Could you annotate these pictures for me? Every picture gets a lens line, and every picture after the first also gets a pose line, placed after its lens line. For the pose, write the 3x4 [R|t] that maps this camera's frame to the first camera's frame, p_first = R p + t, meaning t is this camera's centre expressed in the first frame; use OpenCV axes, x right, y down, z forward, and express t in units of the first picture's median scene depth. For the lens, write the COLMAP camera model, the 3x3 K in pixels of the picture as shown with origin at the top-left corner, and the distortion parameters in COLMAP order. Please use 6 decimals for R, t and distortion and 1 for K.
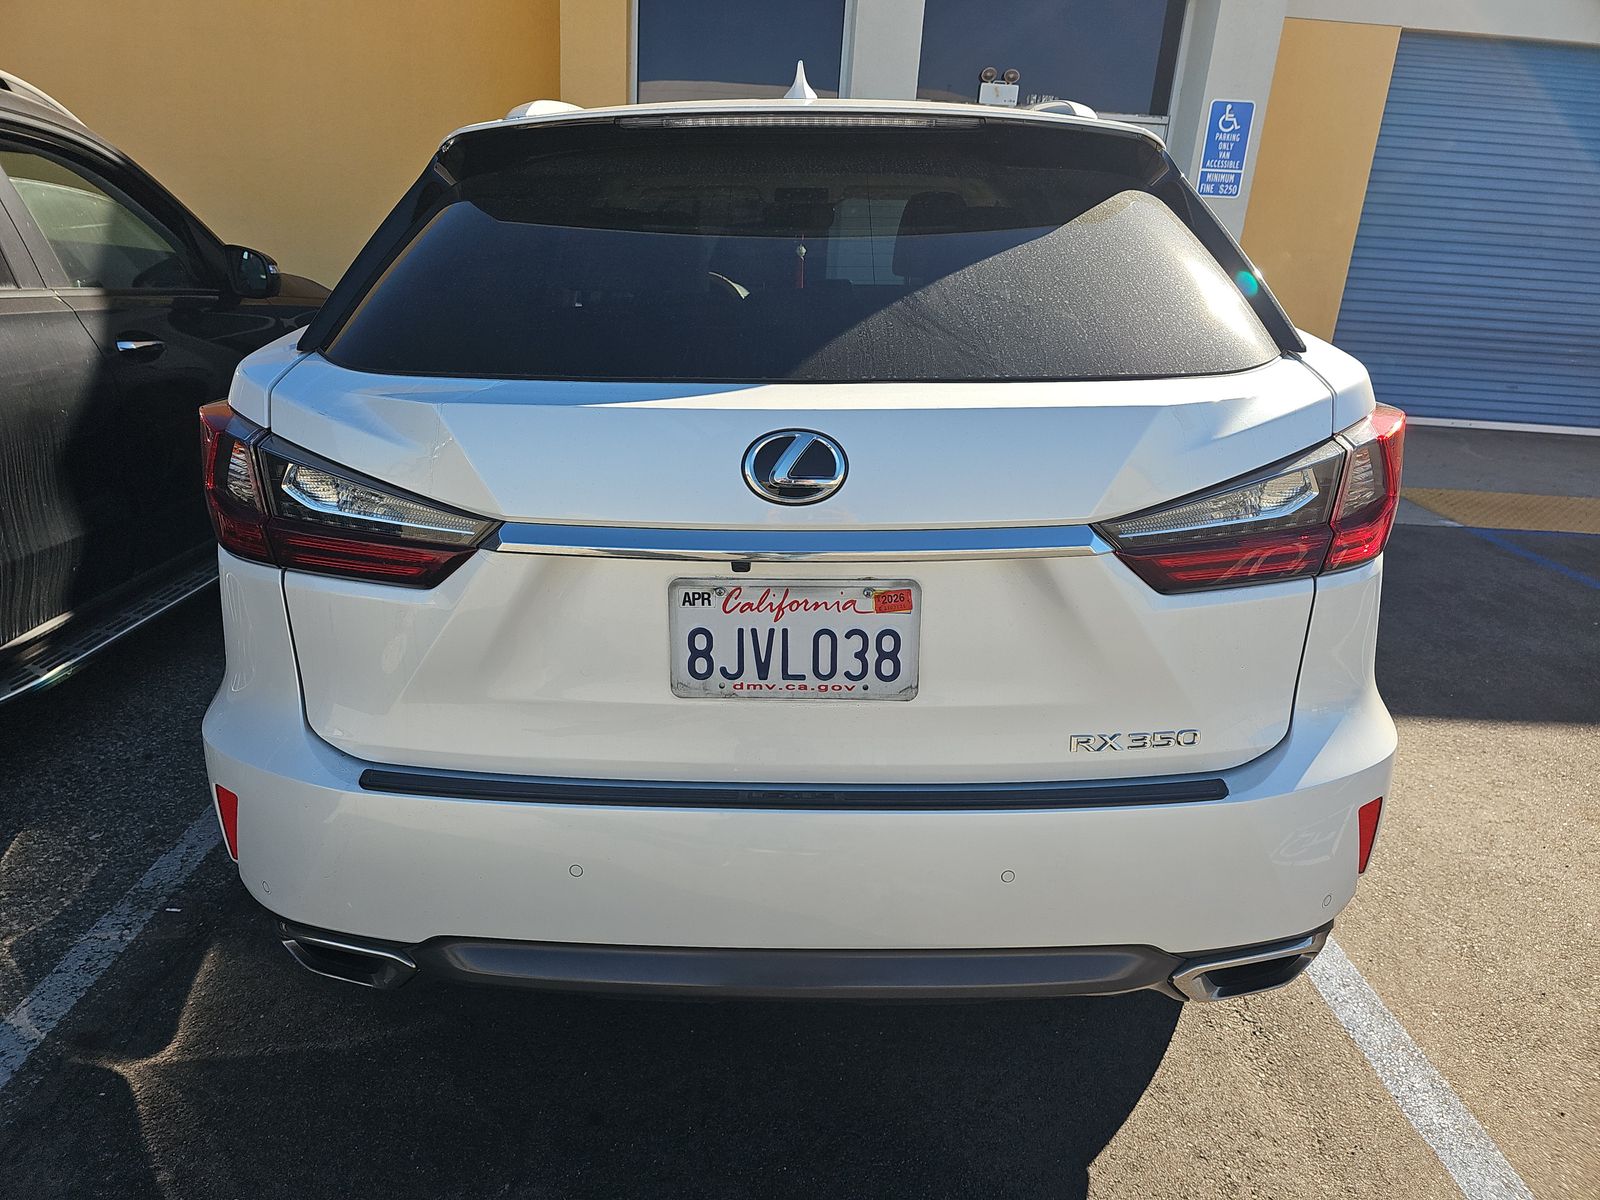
lens RADIAL K [[1083.9, 0, 800.3], [0, 1083.9, 606.3], [0, 0, 1]] dist [0.013116, -0.009224]
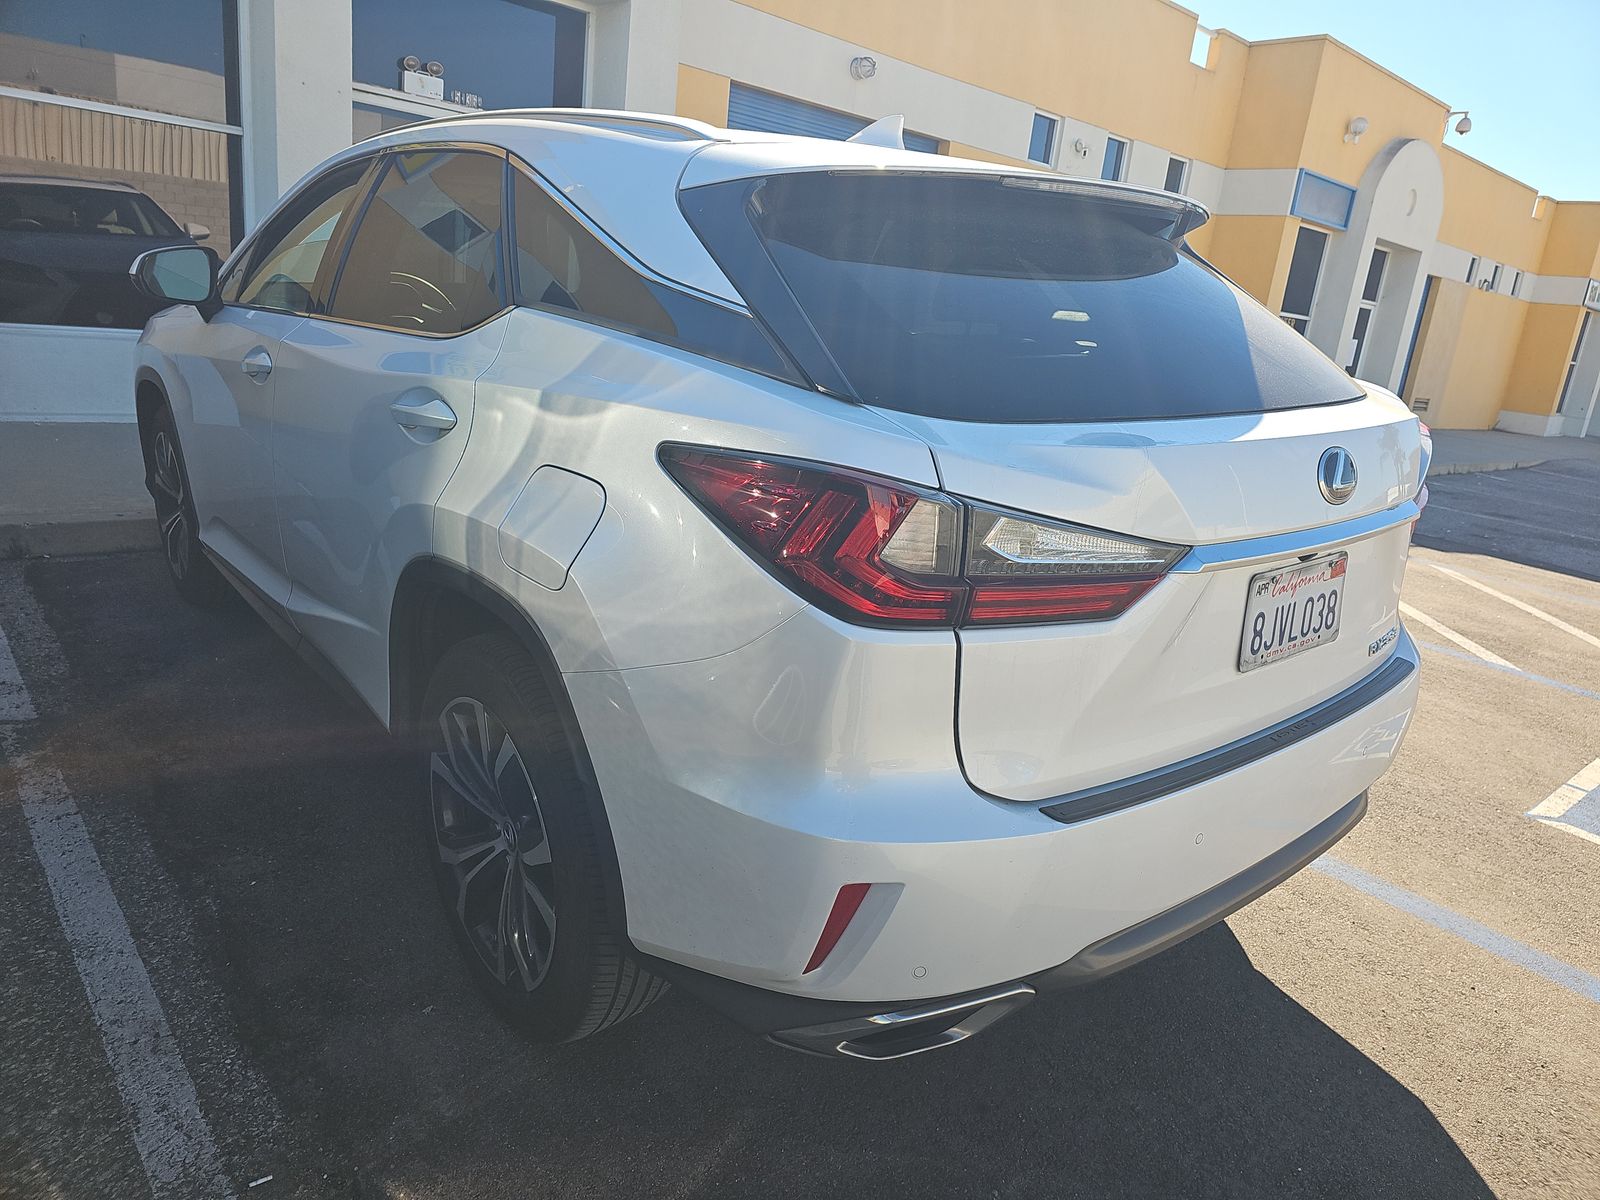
lens RADIAL K [[1083.9, 0, 803.6], [0, 1083.9, 593.2], [0, 0, 1]] dist [0.013116, -0.009224]
pose [[0.781092, -0.155476, 0.604750, -1.227146], [0.156226, 0.986362, 0.051804, -0.144763], [-0.604557, 0.054014, 0.794728, 0.322915]]
